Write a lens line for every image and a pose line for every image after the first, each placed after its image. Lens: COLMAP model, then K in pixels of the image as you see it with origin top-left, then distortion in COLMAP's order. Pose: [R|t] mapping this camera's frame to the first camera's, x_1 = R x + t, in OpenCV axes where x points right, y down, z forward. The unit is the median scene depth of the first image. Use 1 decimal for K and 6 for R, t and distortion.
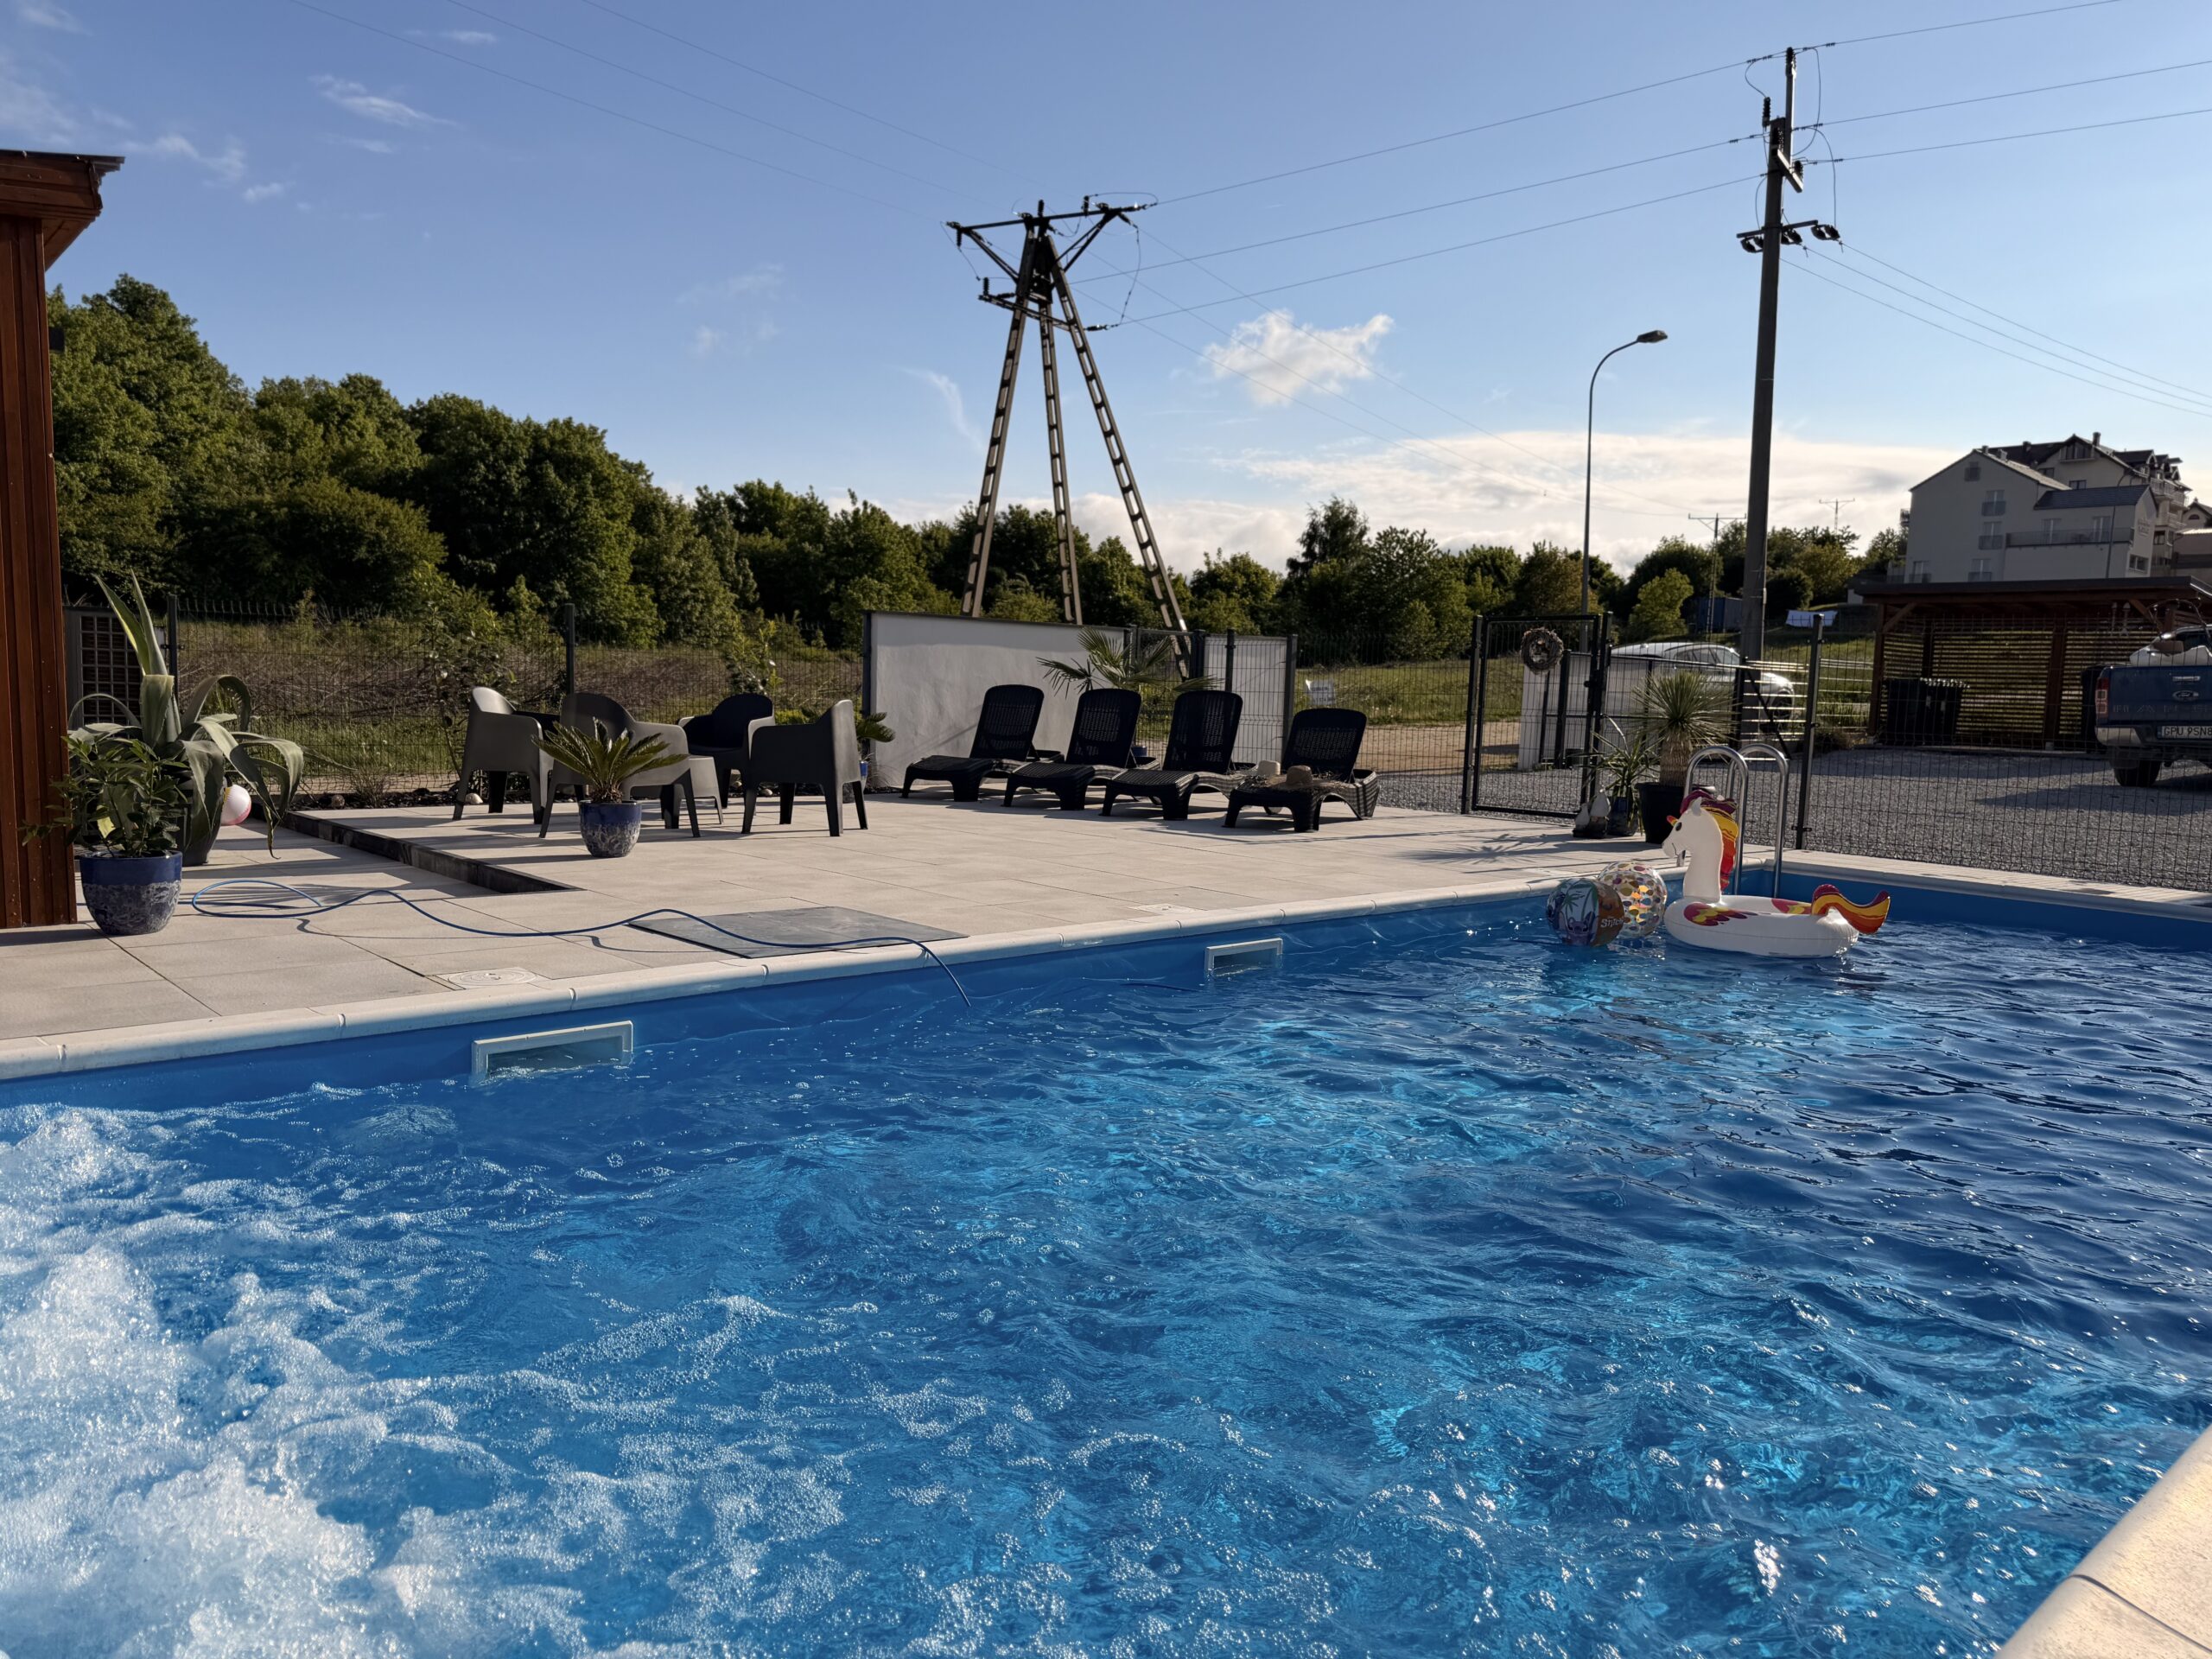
lens RADIAL K [[1541.8, 0, 1093.8], [0, 1541.8, 845.7], [0, 0, 1]] dist [0.085088, -0.116796]
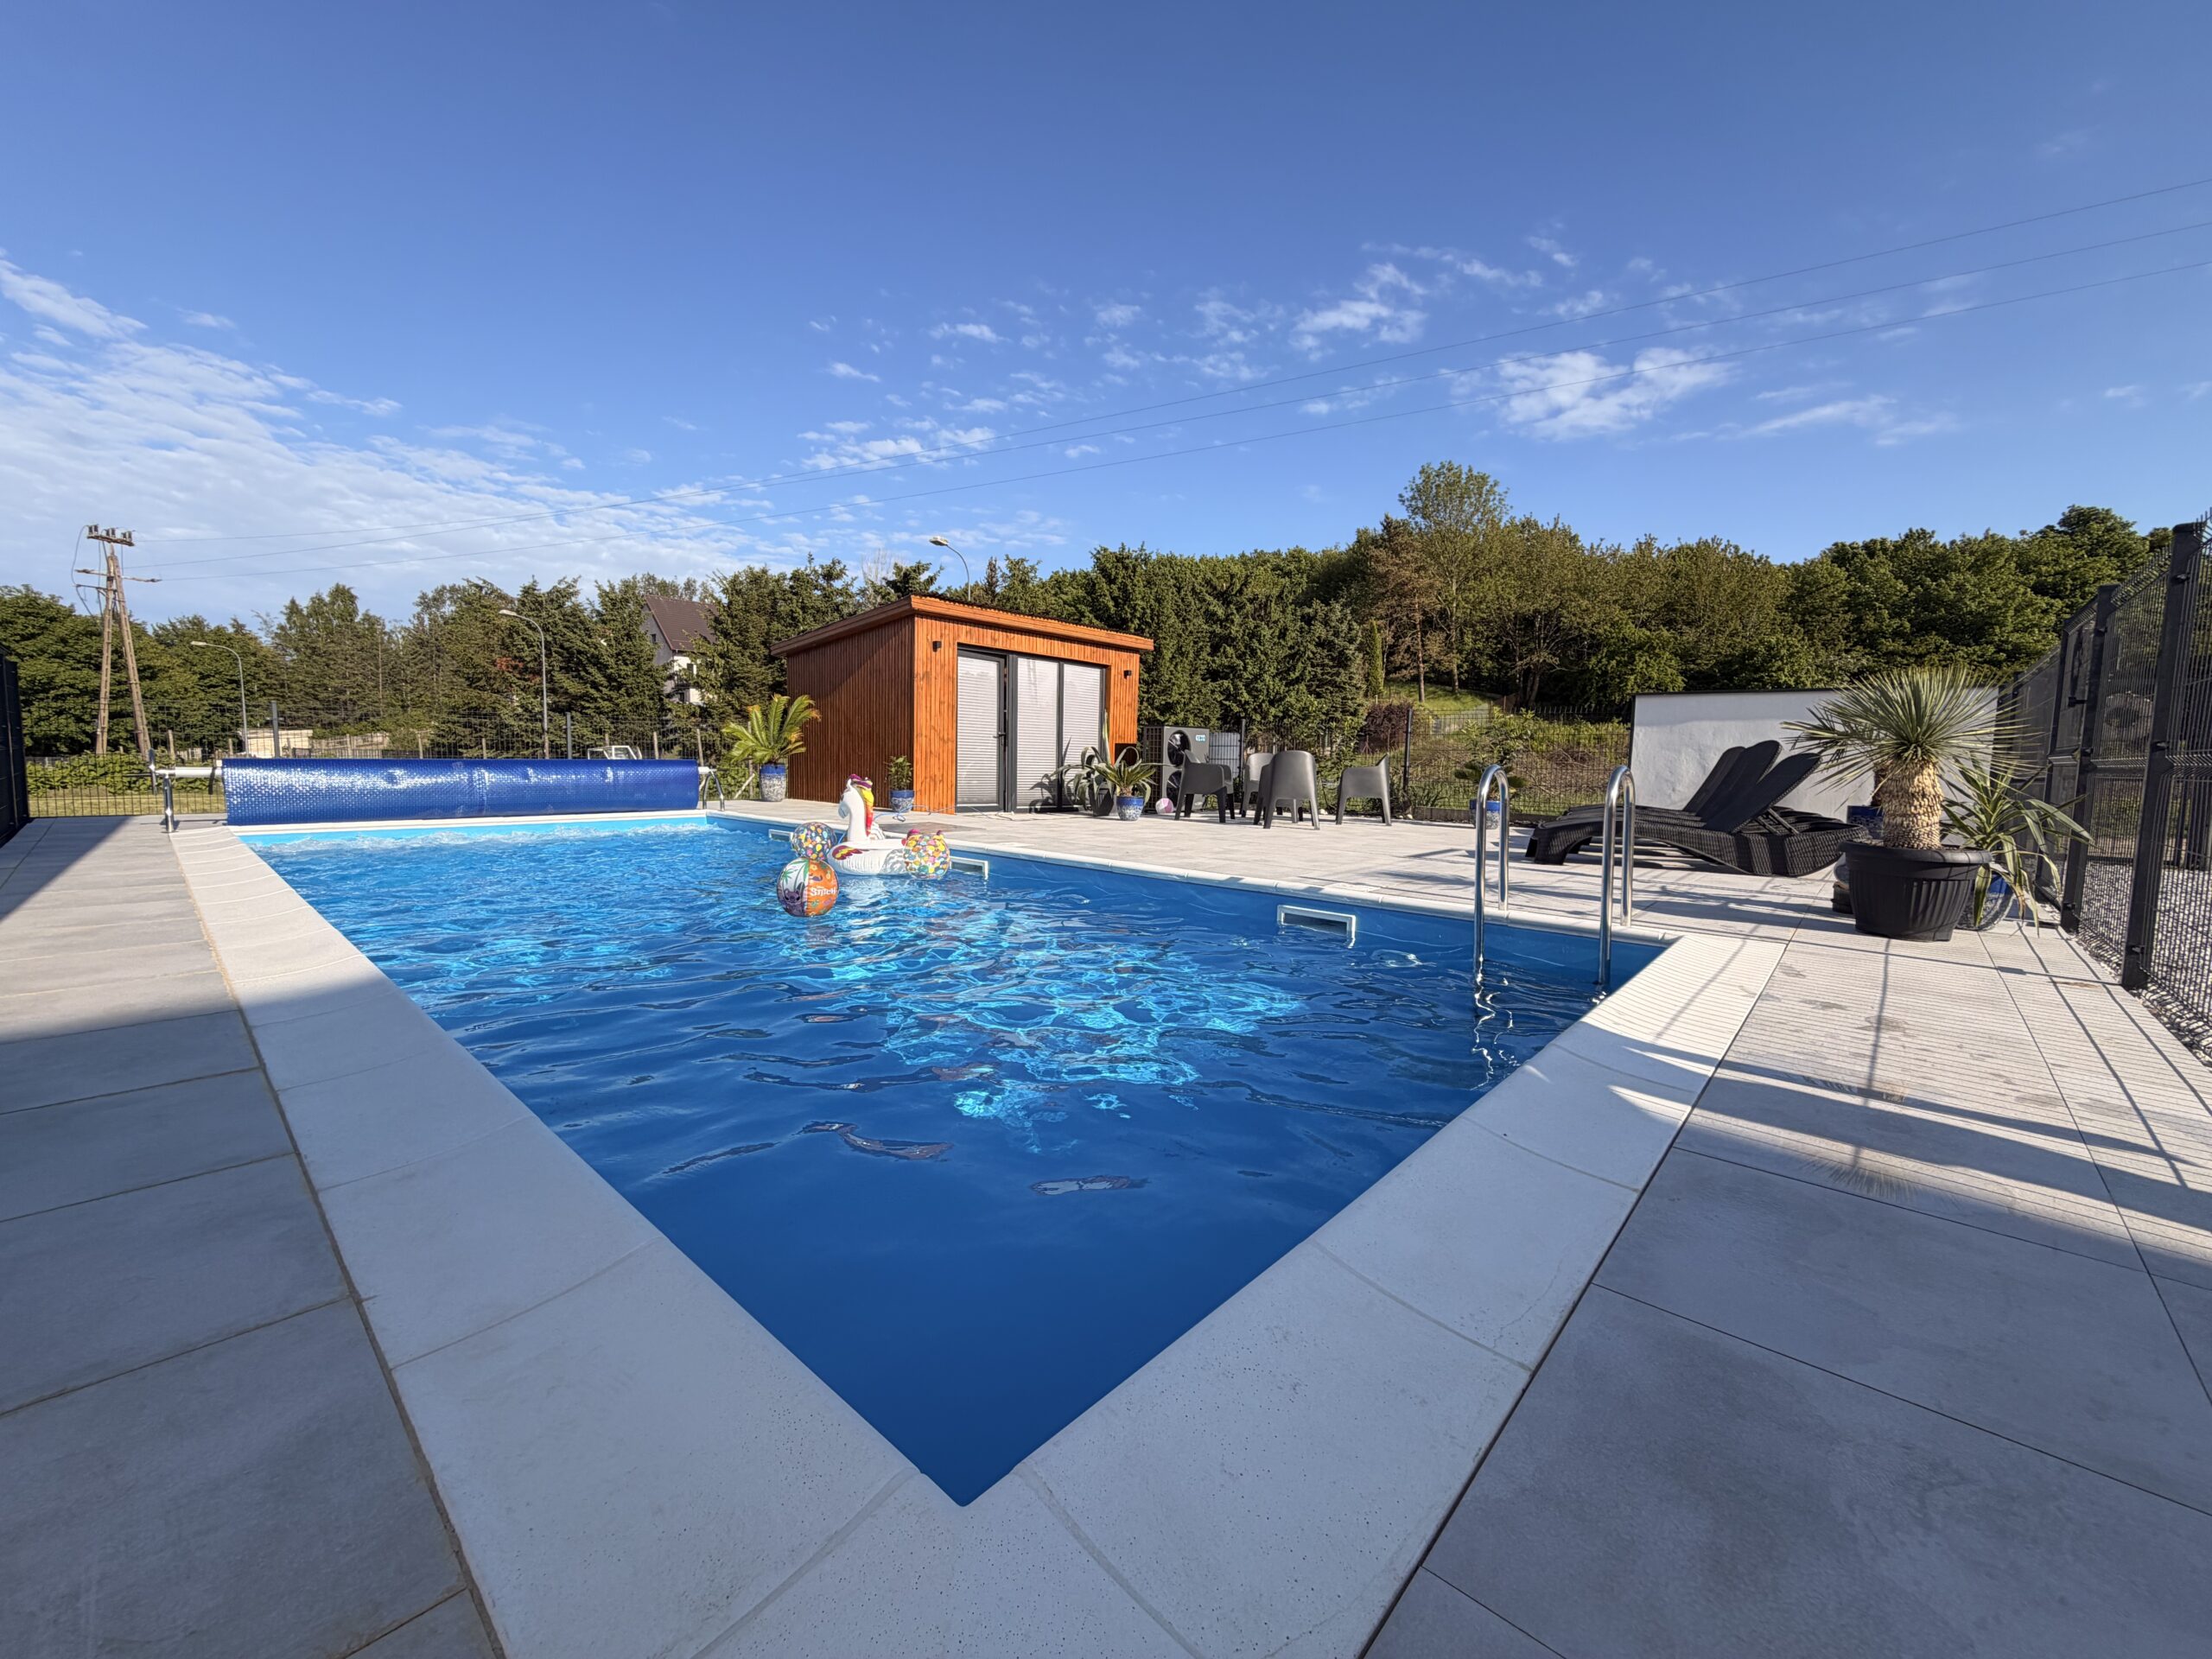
lens RADIAL K [[877.2, 0, 1099.7], [0, 877.2, 831.1], [0, 0, 1]] dist [-0.004358, -0.000555]
pose [[0.094142, 0.054156, -0.994085, 0.232635], [-0.119885, 0.991870, 0.042682, -0.006621], [0.988314, 0.115158, 0.099869, 0.210826]]
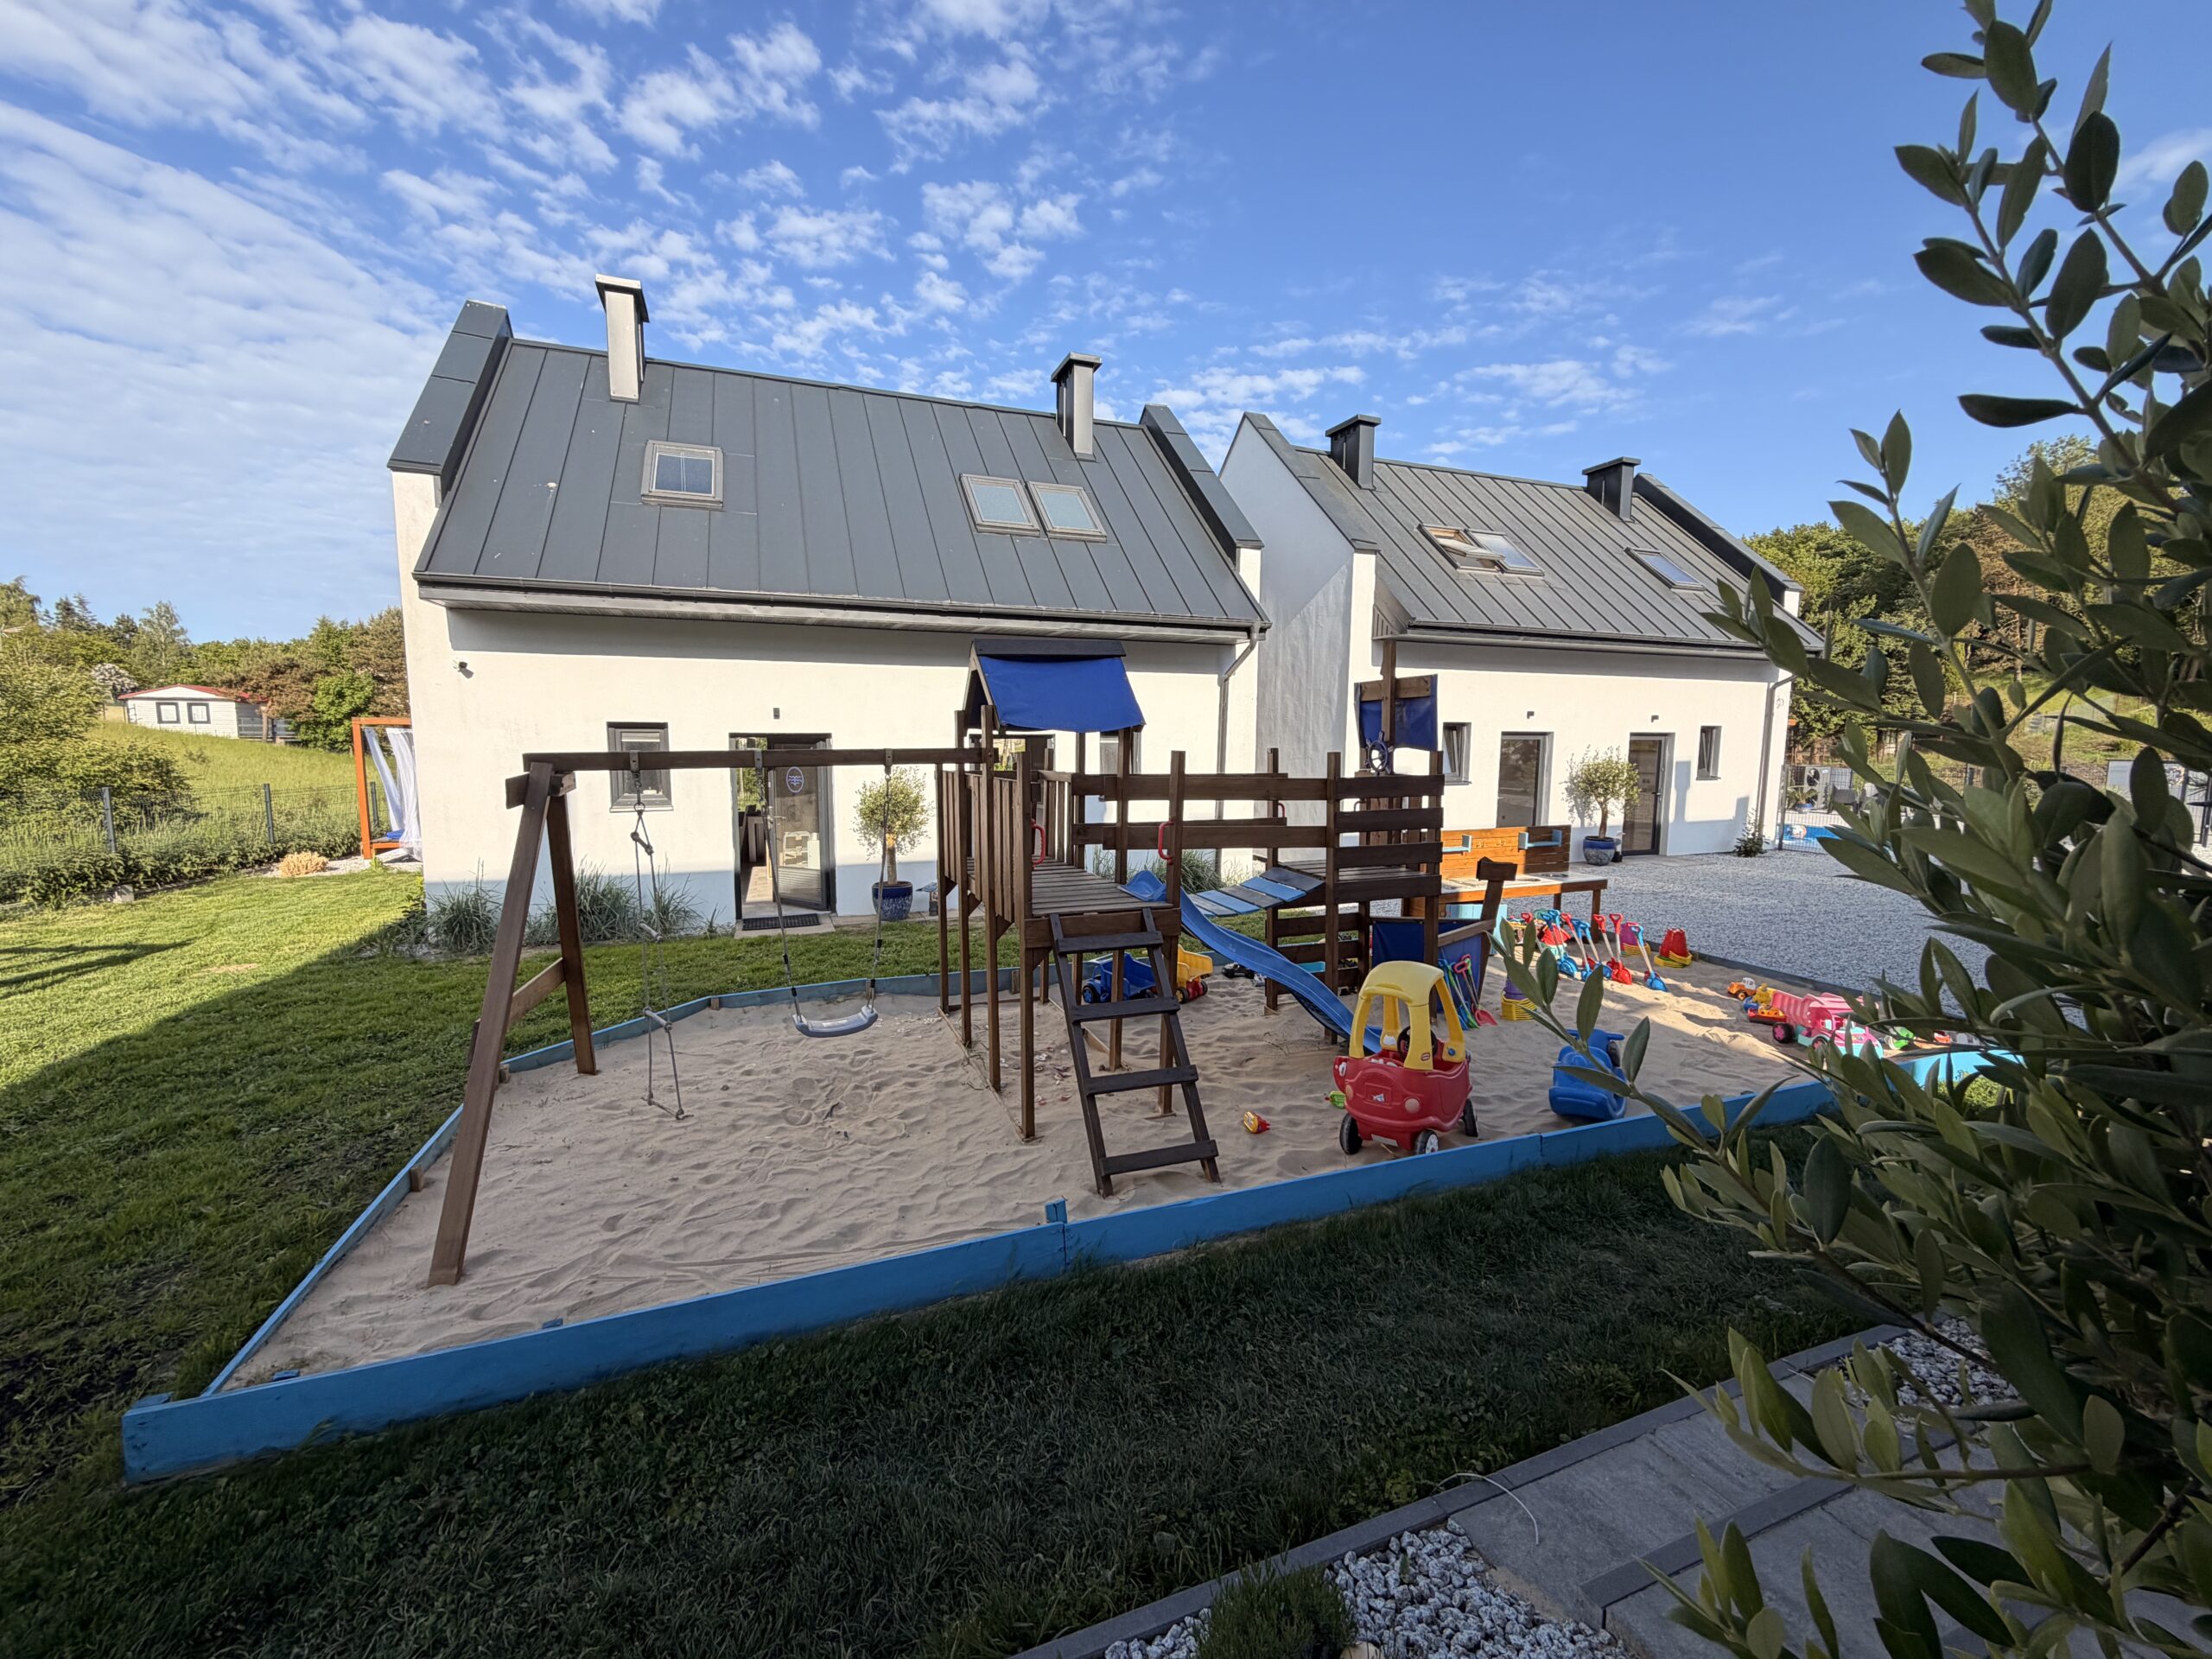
lens RADIAL K [[876.4, 0, 1104.6], [0, 876.4, 828.2], [0, 0, 1]] dist [-0.002678, 0.000178]
pose [[-0.362377, 0.065220, -0.929747, 0.804647], [-0.114456, 0.986884, 0.113839, -0.003152], [0.924977, 0.147668, -0.350160, -0.026512]]
